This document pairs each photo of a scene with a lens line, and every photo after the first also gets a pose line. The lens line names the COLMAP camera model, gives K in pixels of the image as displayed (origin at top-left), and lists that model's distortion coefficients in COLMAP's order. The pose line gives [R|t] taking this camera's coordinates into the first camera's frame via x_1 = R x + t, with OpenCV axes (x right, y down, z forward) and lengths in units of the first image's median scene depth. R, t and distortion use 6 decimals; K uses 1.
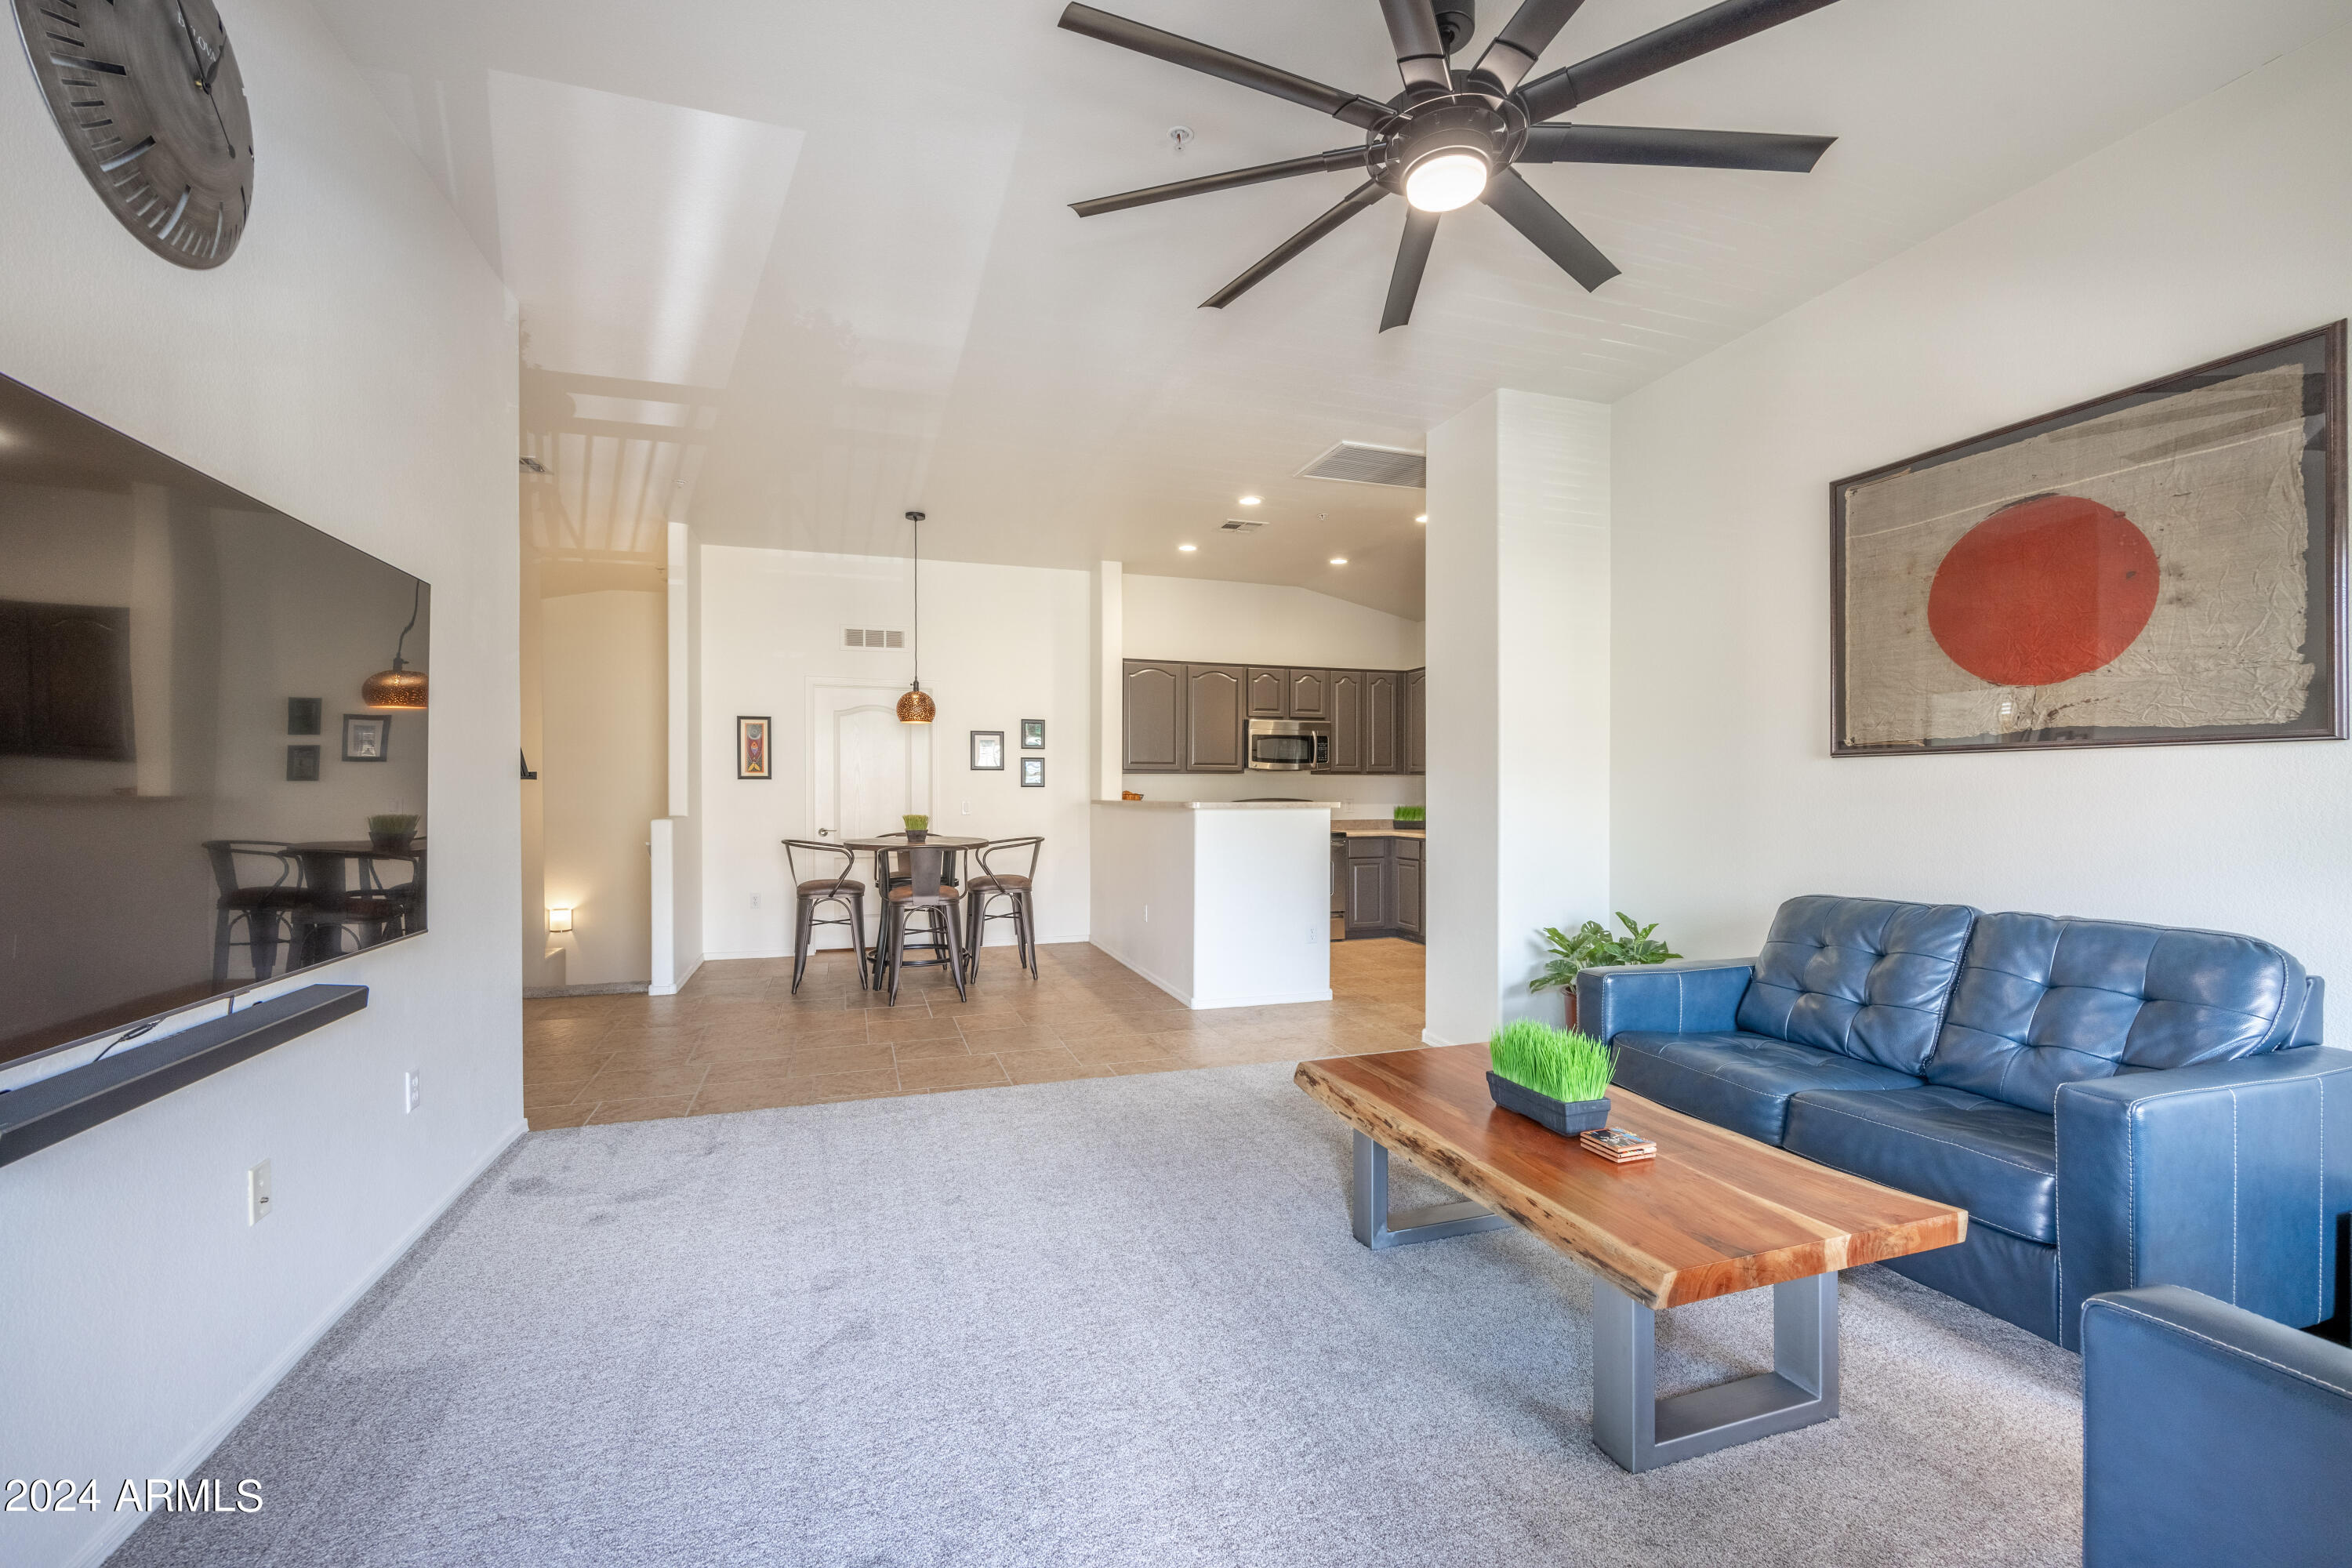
lens RADIAL K [[945.5, 0, 1176.0], [0, 945.5, 784.0], [0, 0, 1]] dist [-0.011203, 0.000042]
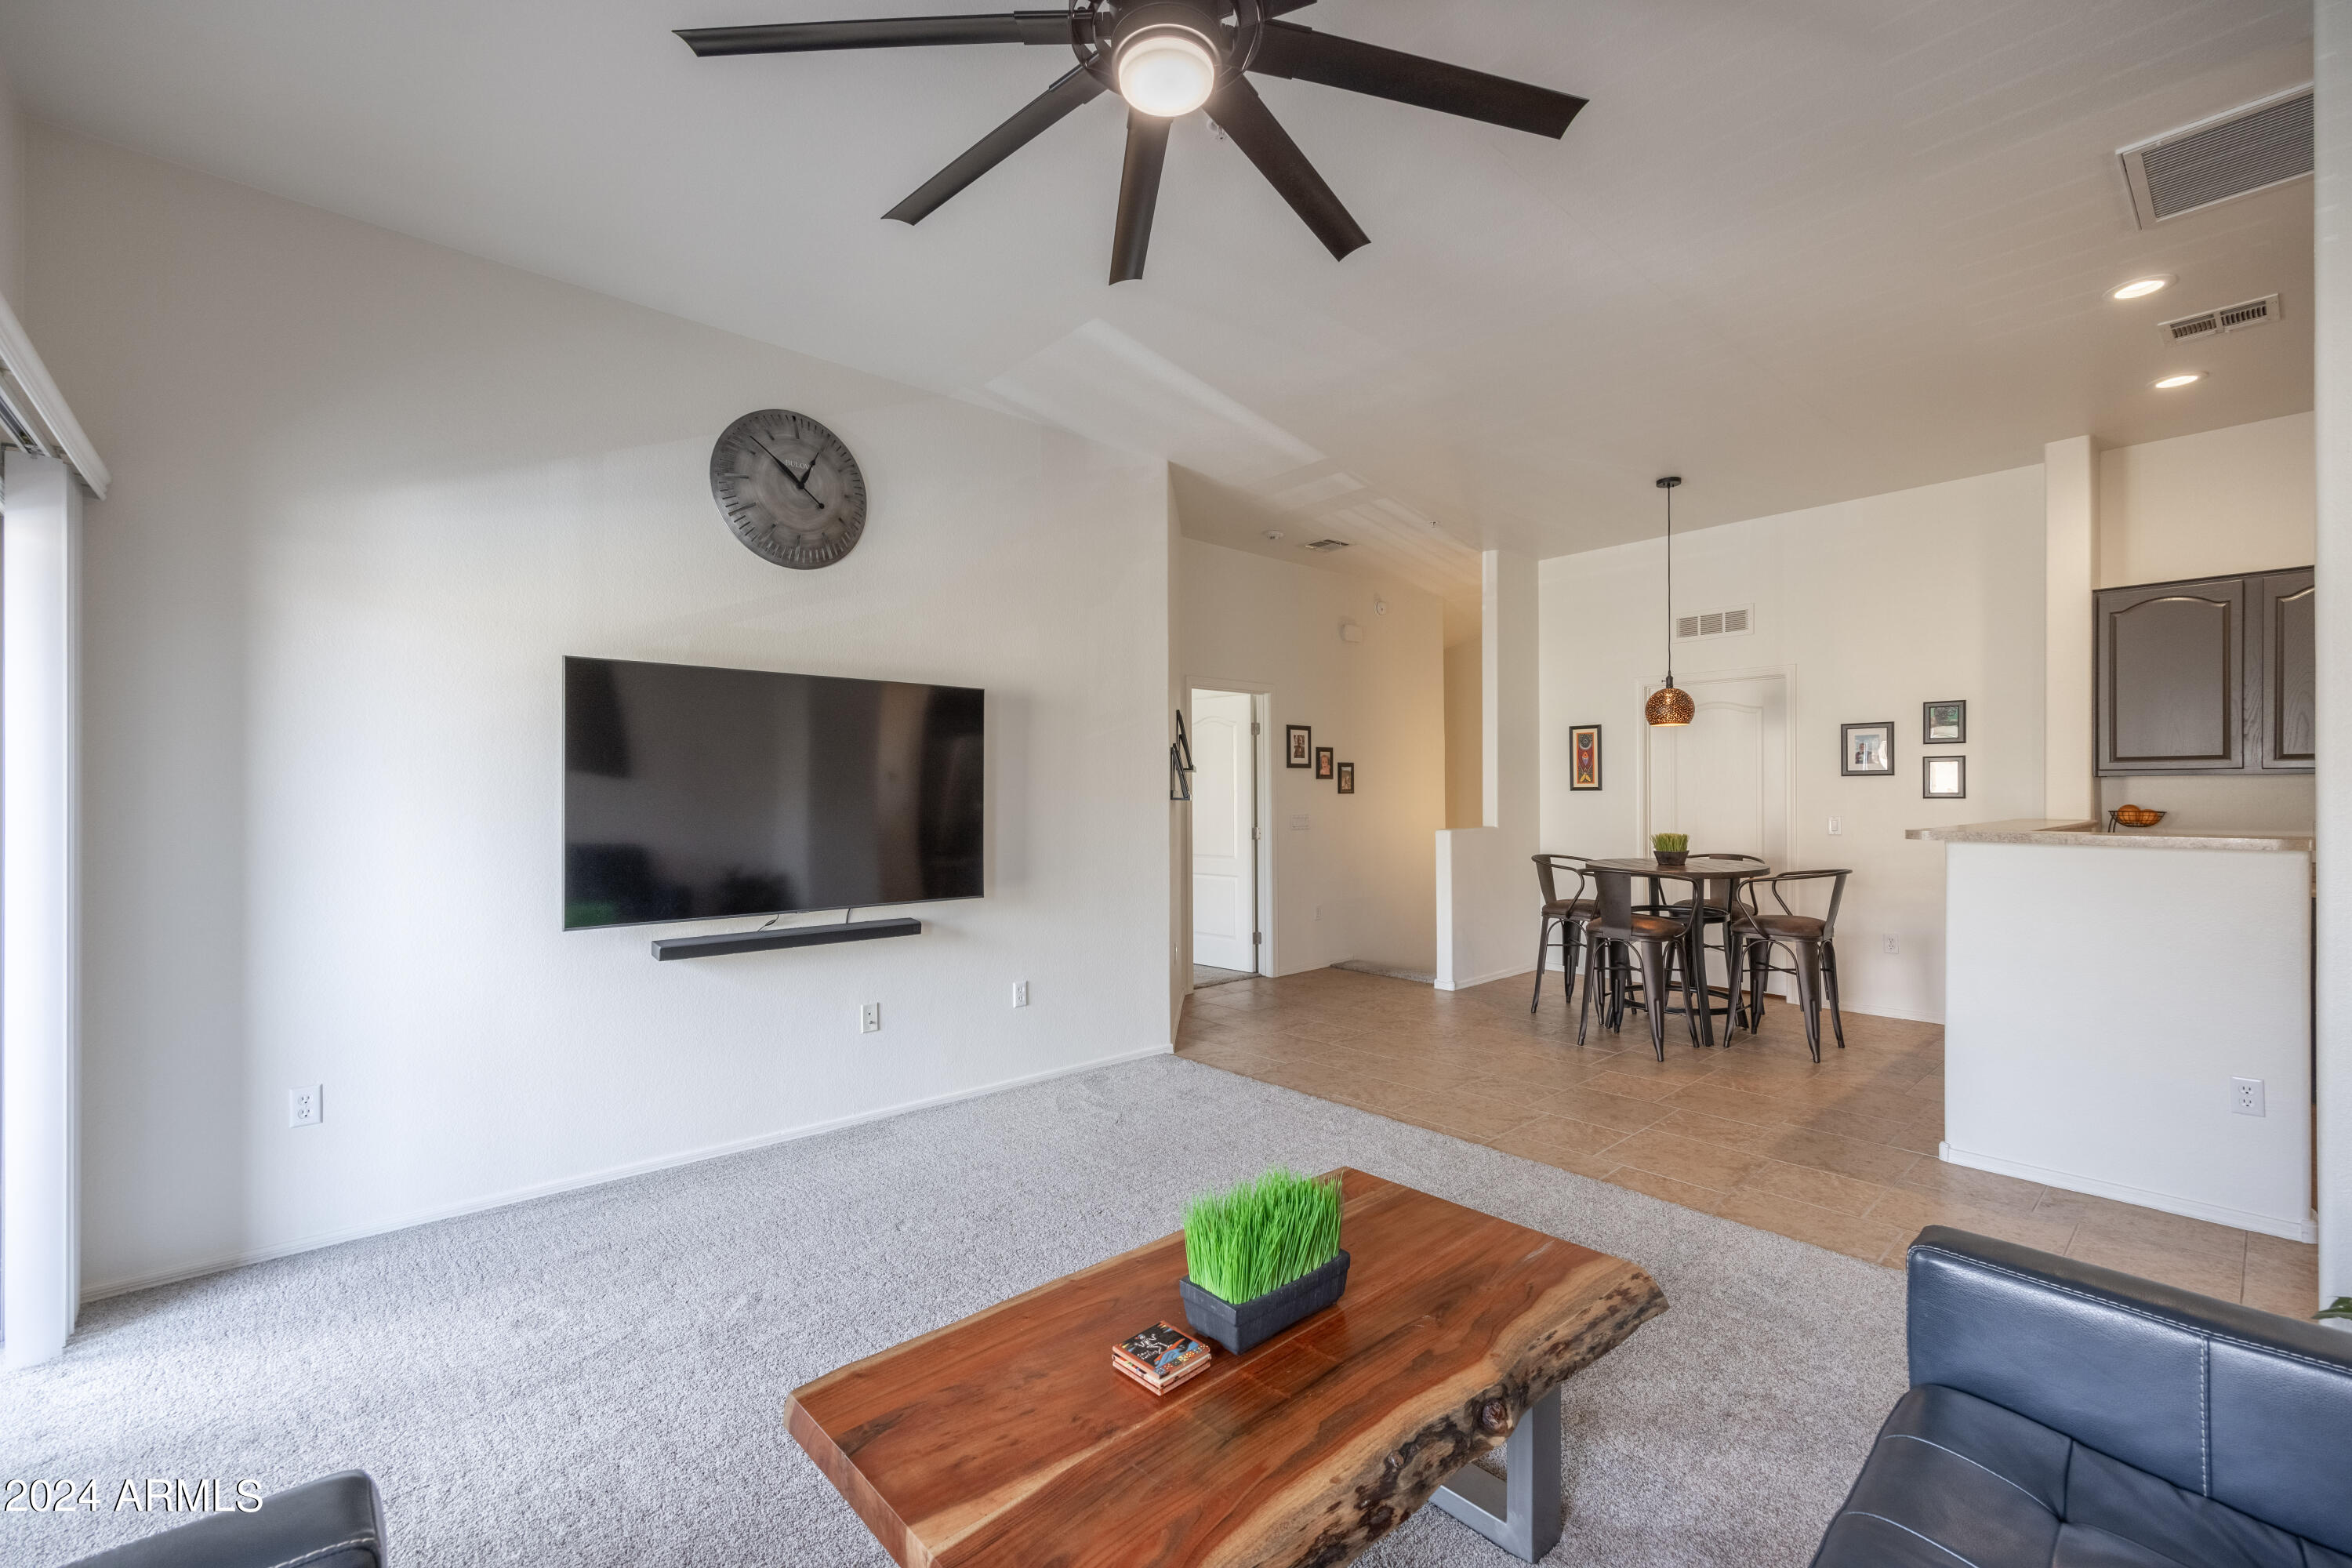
lens RADIAL K [[999.6, 0, 1176.0], [0, 999.6, 784.0], [0, 0, 1]] dist [0.000331, 0.000231]
pose [[0.395179, -0.009215, -0.918558, 0.330183], [0.010024, 0.999933, -0.005718, -0.009928], [0.918549, -0.006948, 0.395245, 0.207251]]
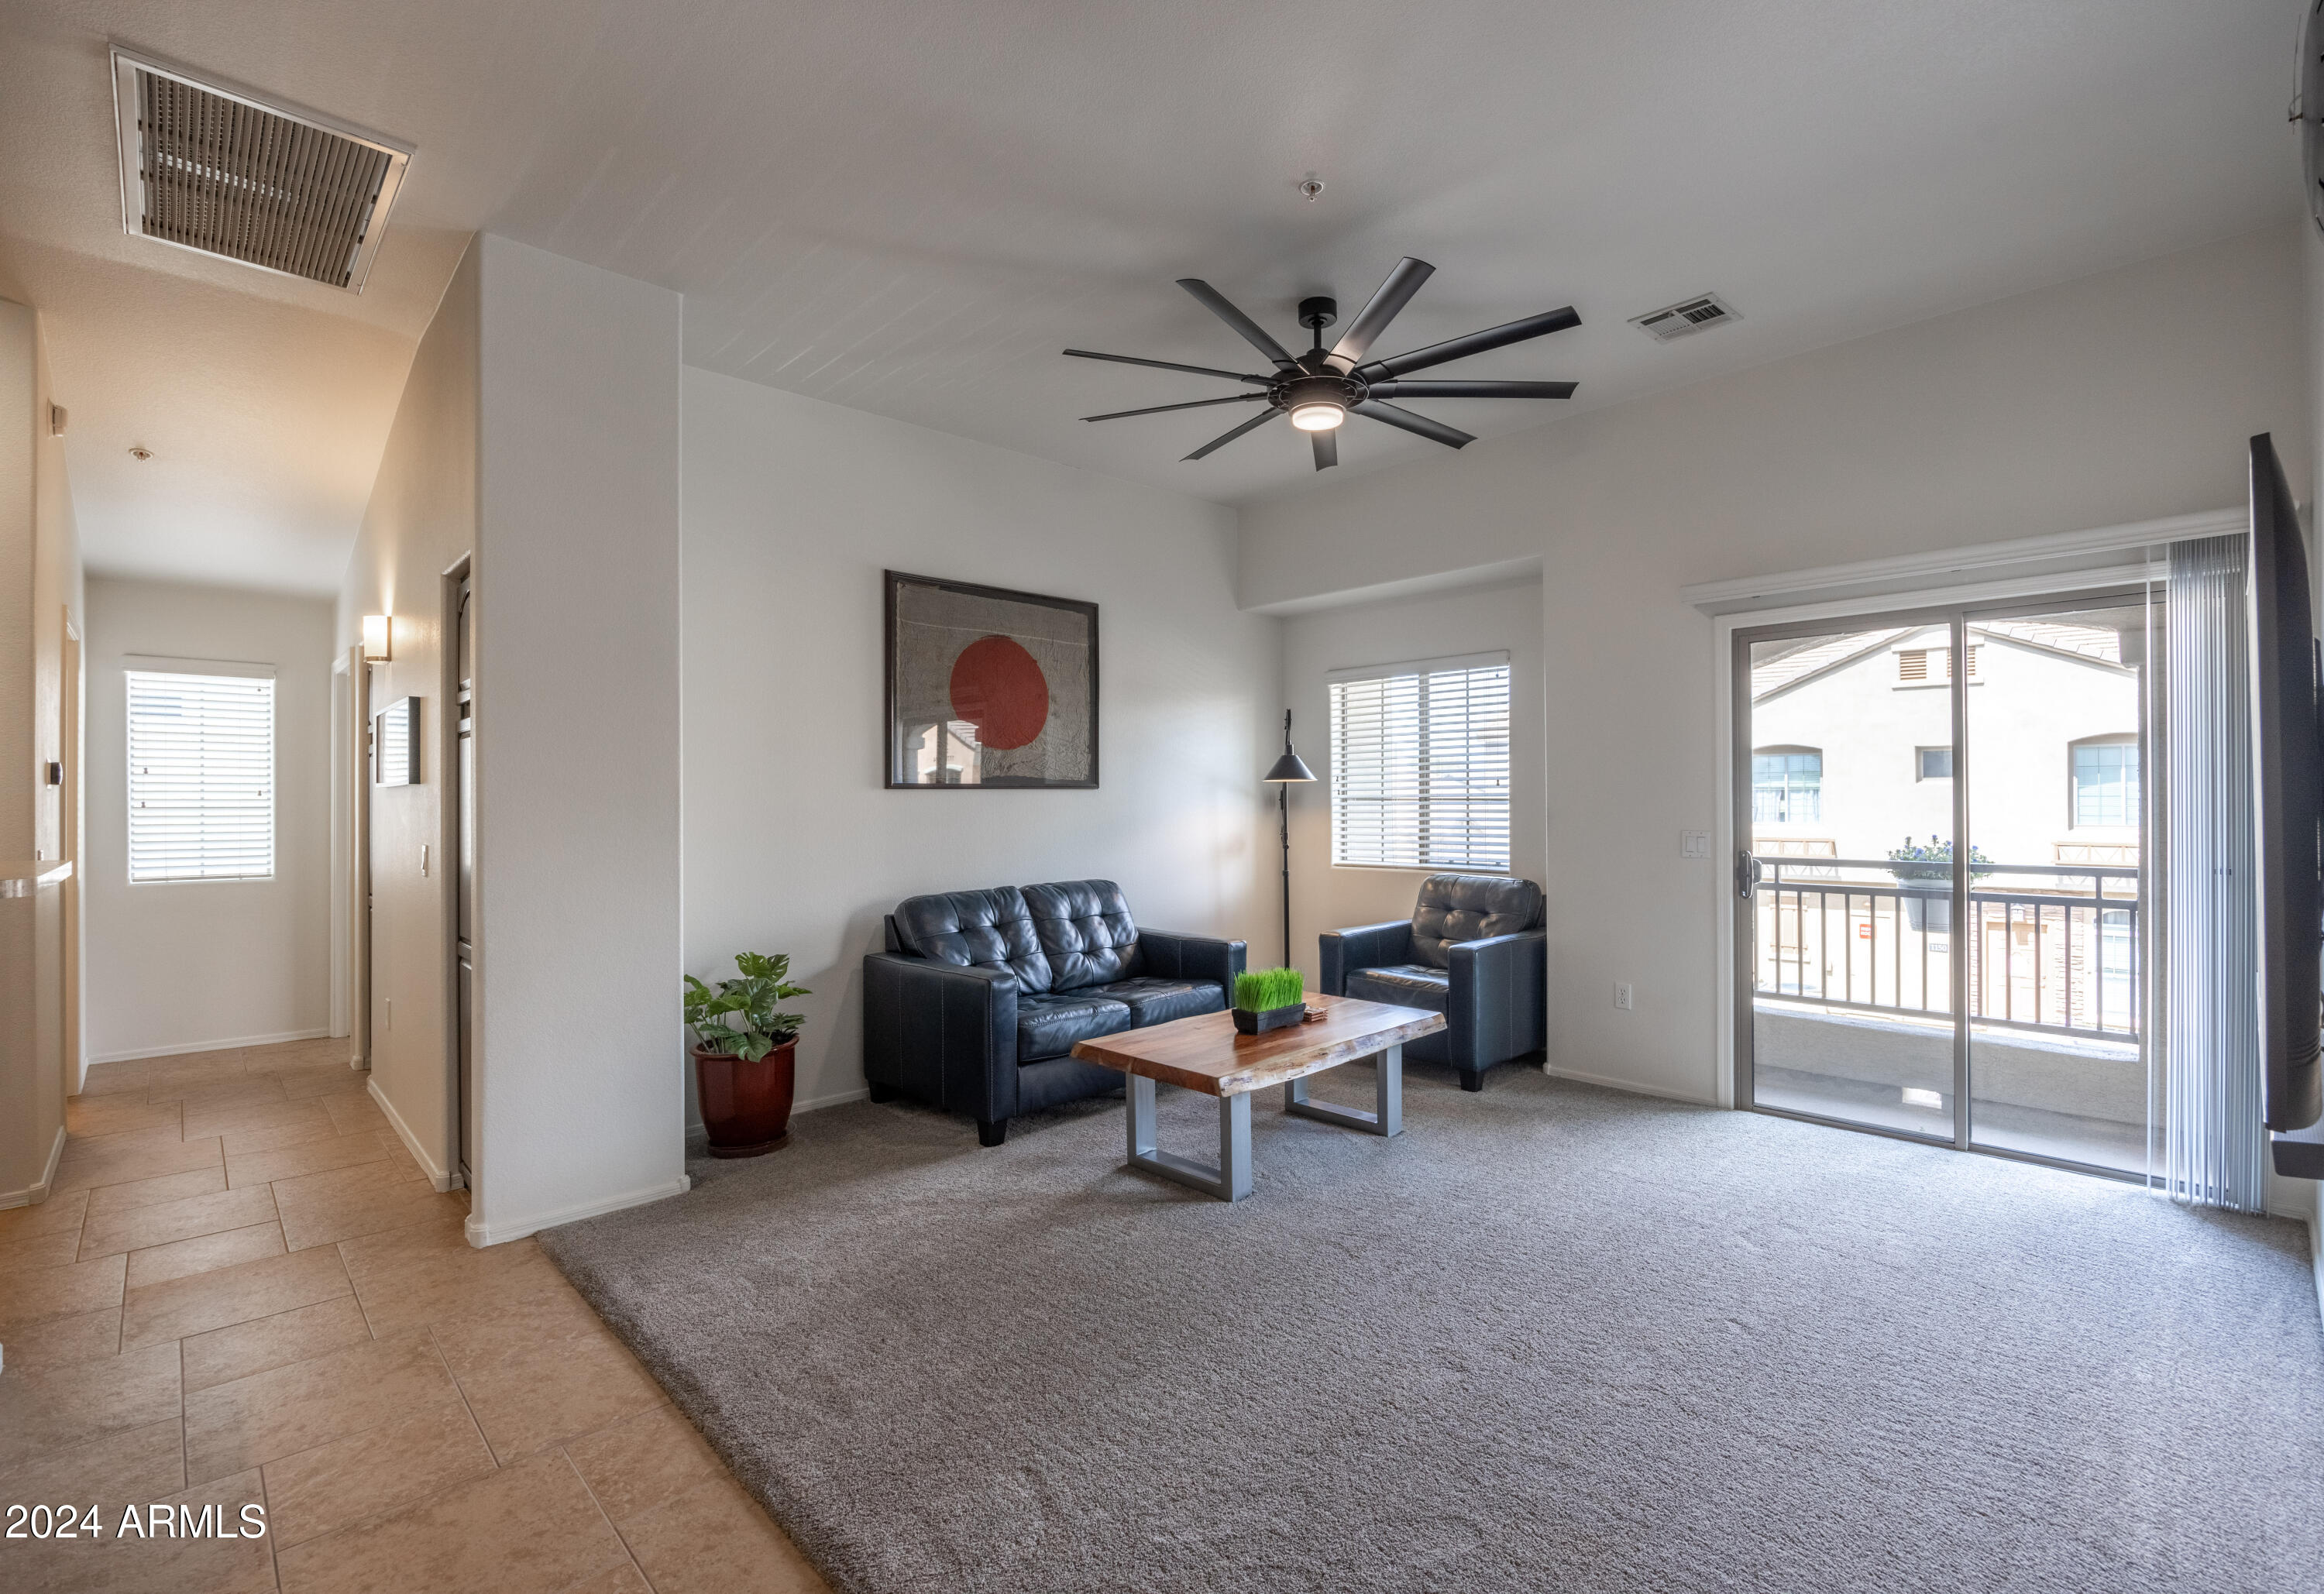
lens RADIAL K [[1067.8, 0, 1162.0], [0, 1067.8, 797.0], [0, 0, 1]] dist [-0.005994, 0.000732]
pose [[-0.415983, 0.003974, 0.909363, -0.362221], [-0.001457, 0.999986, -0.005036, -0.005044], [-0.909371, -0.003420, -0.415972, 0.602908]]
